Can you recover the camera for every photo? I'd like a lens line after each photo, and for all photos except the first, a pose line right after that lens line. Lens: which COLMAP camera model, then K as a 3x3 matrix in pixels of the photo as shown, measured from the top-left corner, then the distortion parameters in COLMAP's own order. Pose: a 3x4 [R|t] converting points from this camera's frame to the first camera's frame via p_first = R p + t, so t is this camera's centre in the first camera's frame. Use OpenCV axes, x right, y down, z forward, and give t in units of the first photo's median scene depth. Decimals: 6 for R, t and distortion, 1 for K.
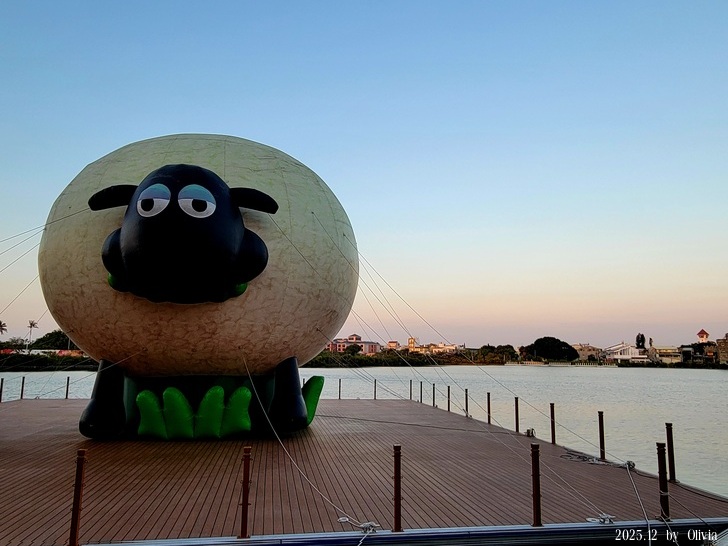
lens RADIAL K [[502.1, 0, 364.0], [0, 502.1, 273.0], [0, 0, 1]] dist [-0.017659, 0.004815]
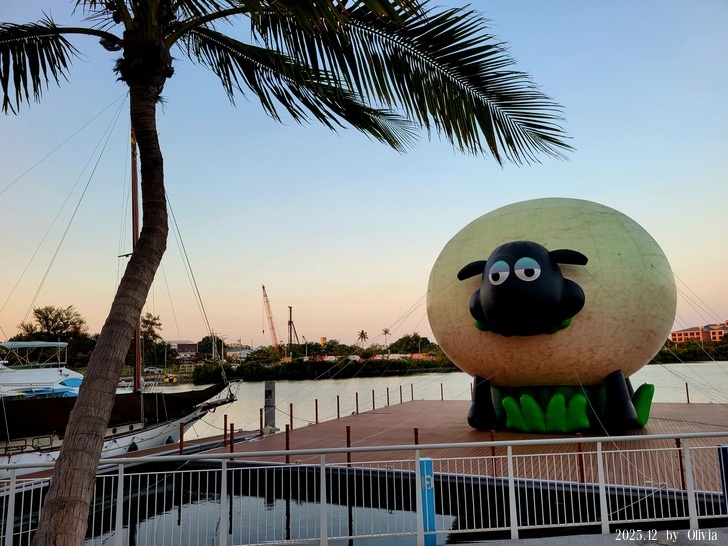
lens RADIAL K [[610.9, 0, 364.0], [0, 610.9, 273.0], [0, 0, 1]] dist [0.048869, -0.006635]
pose [[0.832149, -0.103329, -0.544841, 0.205958], [0.129842, 0.991481, 0.010276, -0.181218], [0.539138, -0.079294, 0.838477, -0.640714]]
